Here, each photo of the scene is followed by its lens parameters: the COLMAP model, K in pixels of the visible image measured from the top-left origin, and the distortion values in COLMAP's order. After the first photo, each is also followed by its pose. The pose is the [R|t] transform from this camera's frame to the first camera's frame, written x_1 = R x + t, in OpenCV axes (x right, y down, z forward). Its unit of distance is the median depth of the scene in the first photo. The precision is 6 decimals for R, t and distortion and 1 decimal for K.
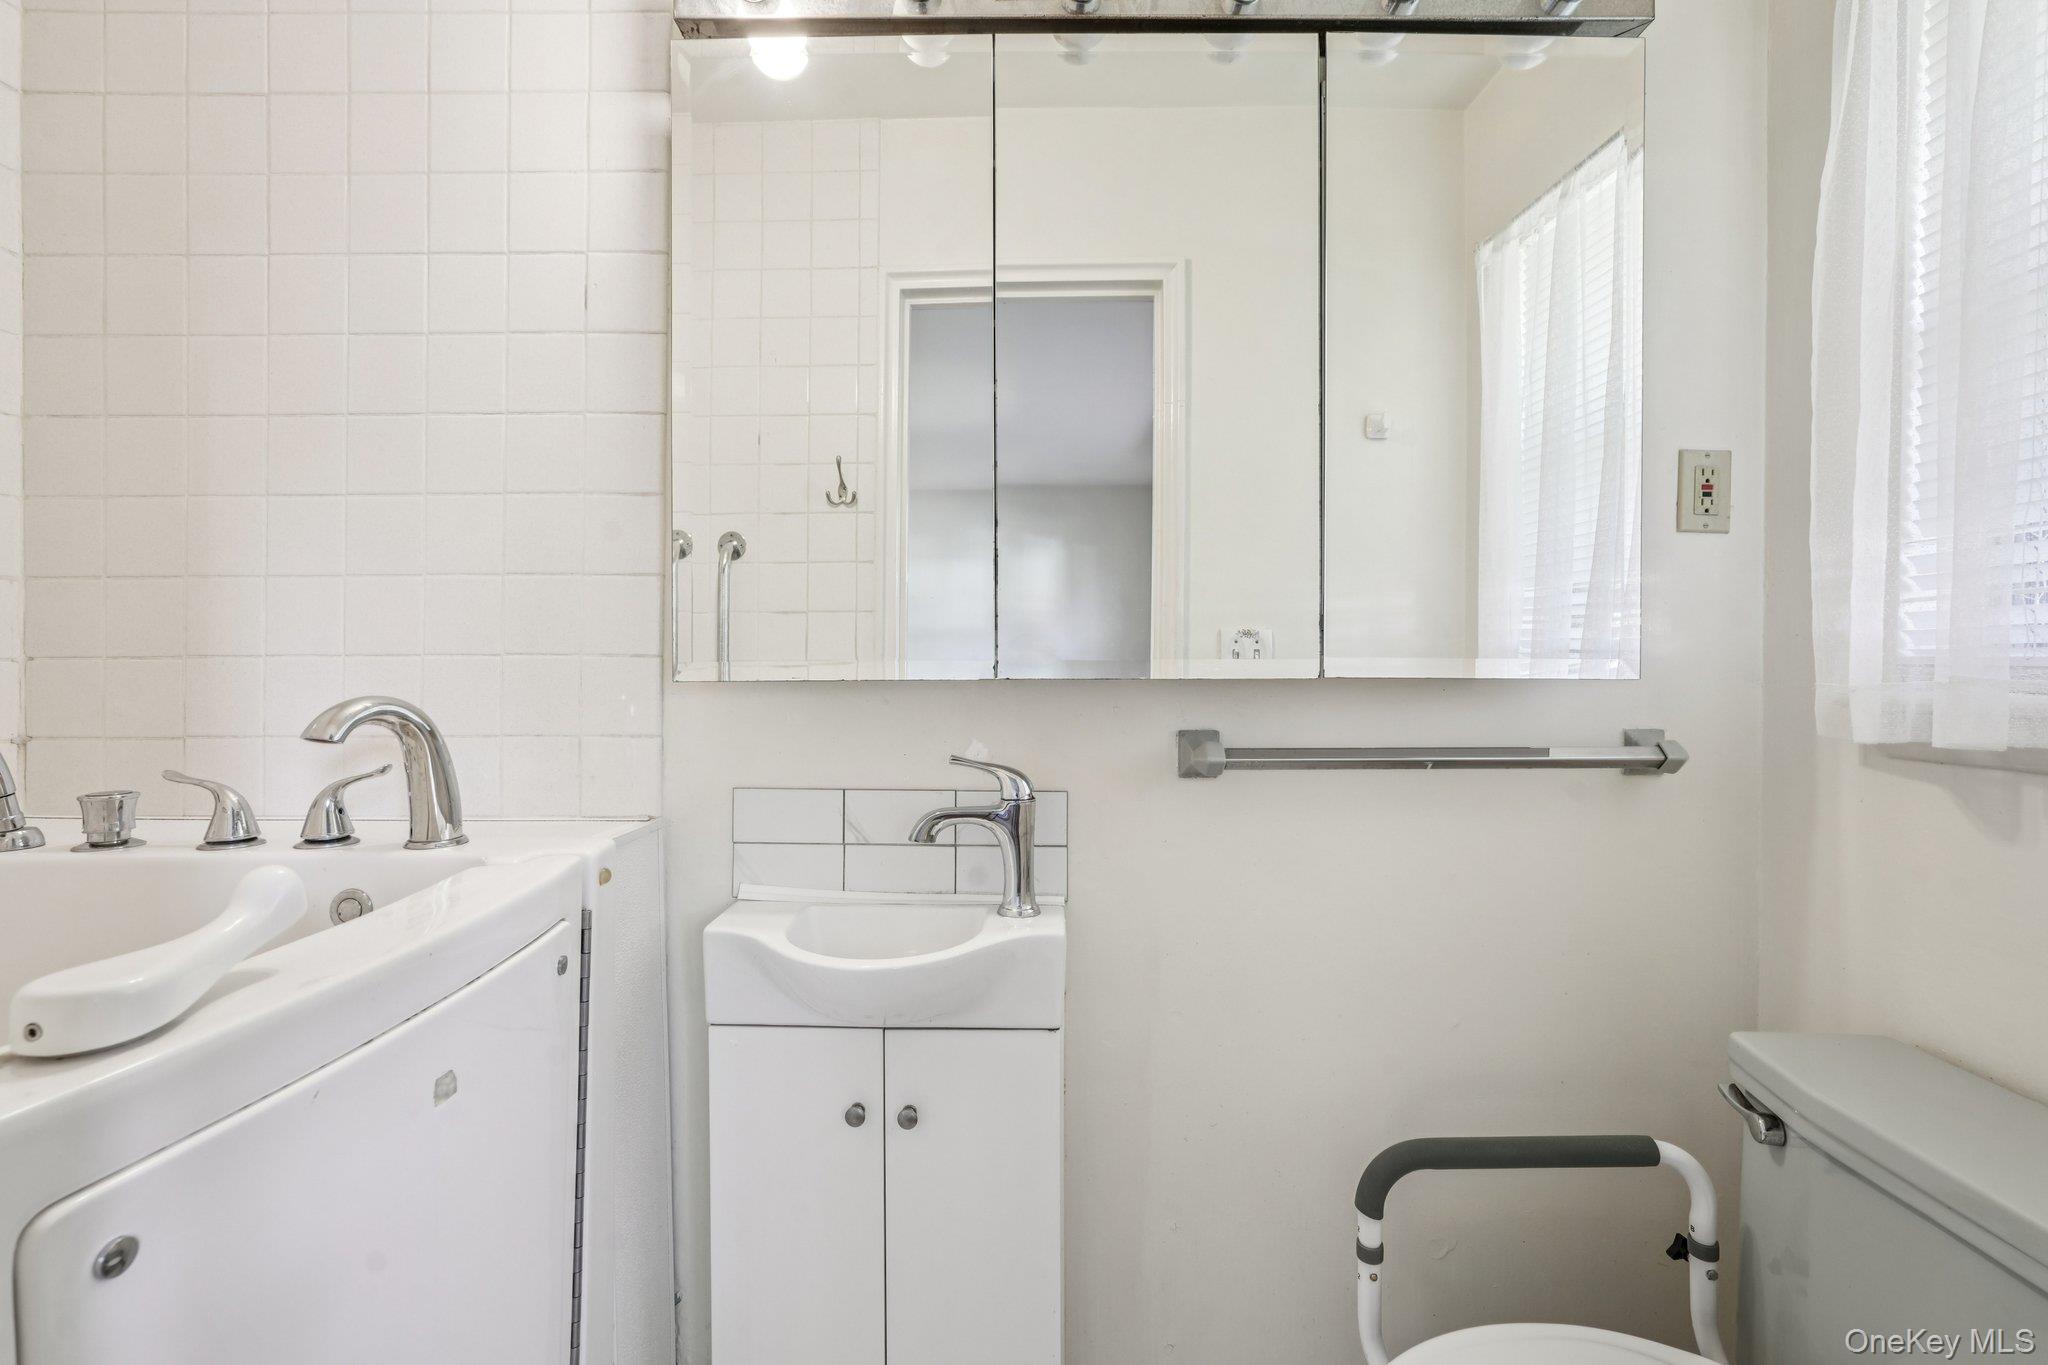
lens RADIAL K [[911.9, 0, 1023.7], [0, 911.9, 677.1], [0, 0, 1]] dist [-0.014206, 0.007301]
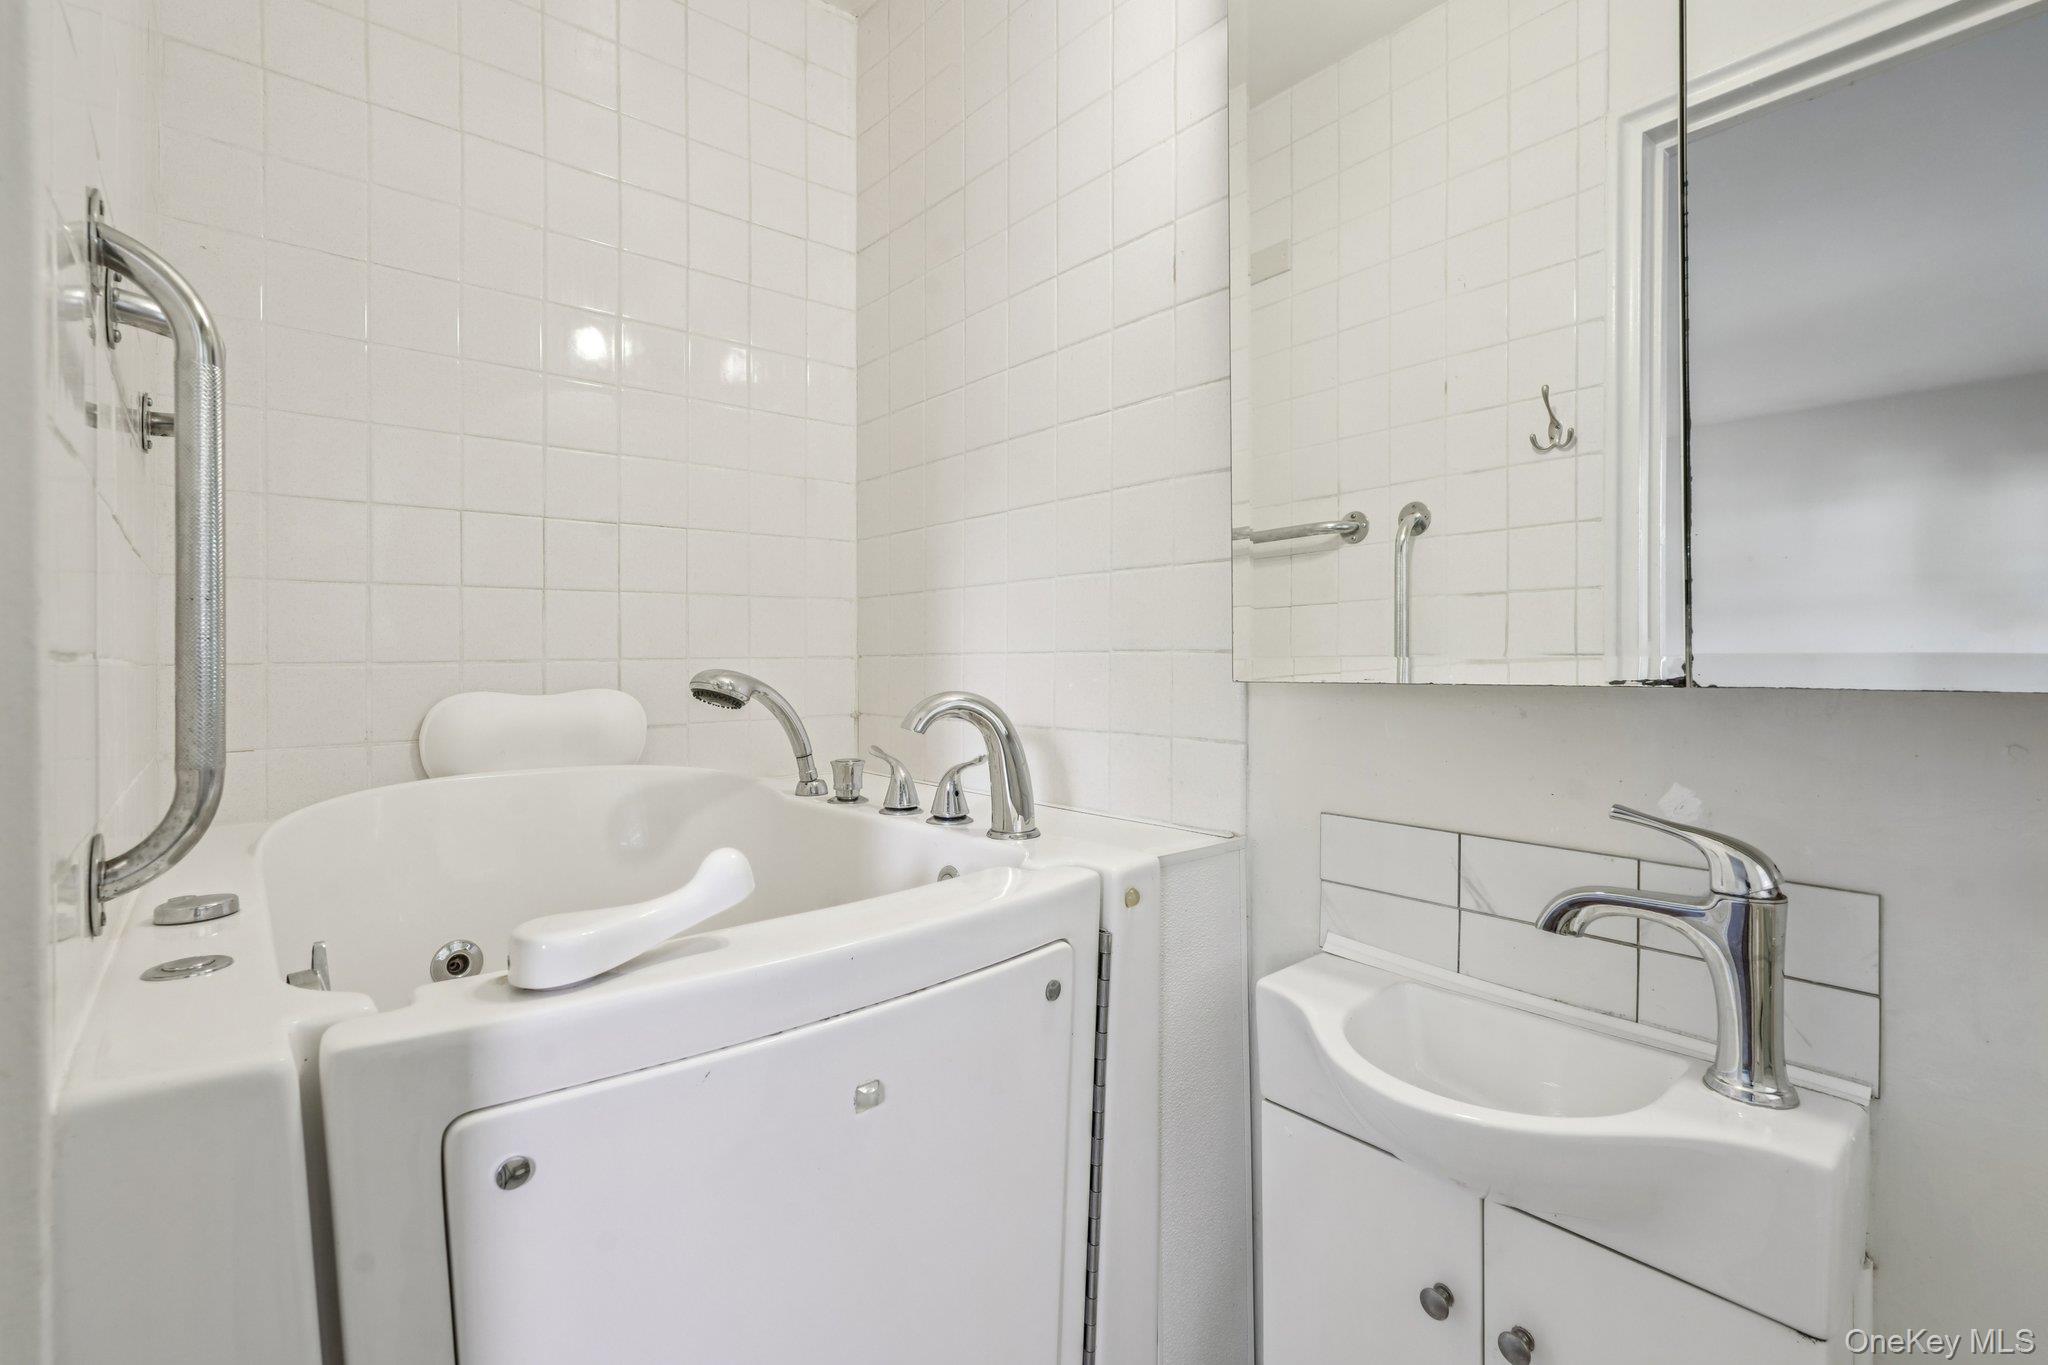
lens RADIAL K [[911.9, 0, 1017.5], [0, 911.9, 660.7], [0, 0, 1]] dist [-0.014206, 0.007301]
pose [[0.660799, -0.000394, -0.750563, 0.120505], [-0.006560, 0.999959, -0.006300, -0.007719], [0.750534, 0.009087, 0.660769, 0.274385]]
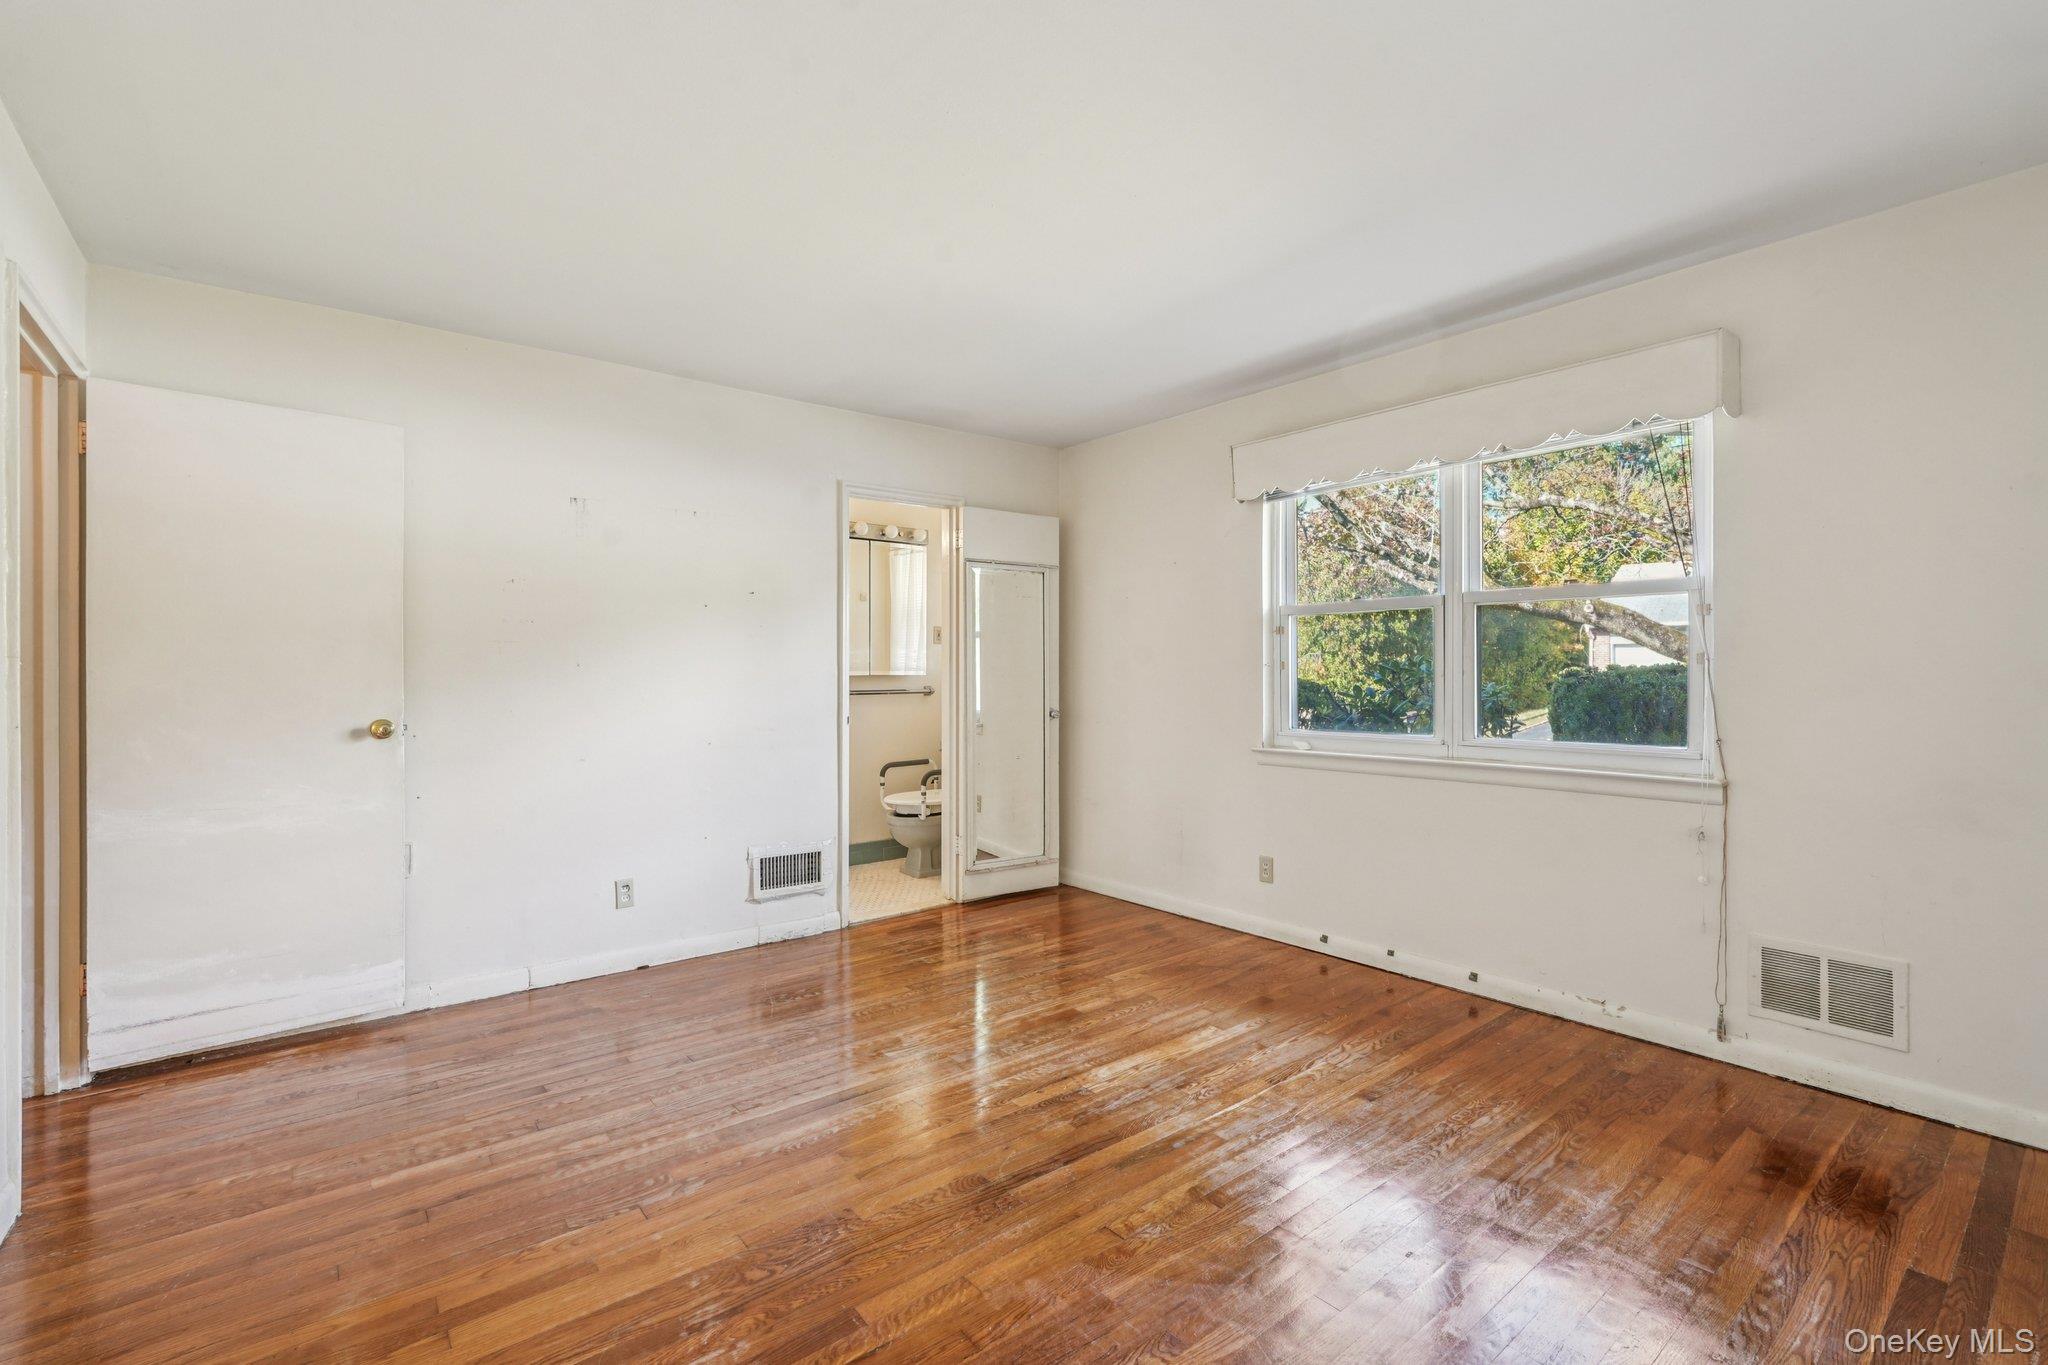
lens RADIAL K [[911.9, 0, 1033.9], [0, 911.9, 671.0], [0, 0, 1]] dist [-0.014206, 0.007301]
pose [[0.771623, 0.001903, 0.636077, -1.964823], [0.007440, 0.999900, -0.012016, 0.045133], [-0.636036, 0.014005, 0.771532, -3.106810]]
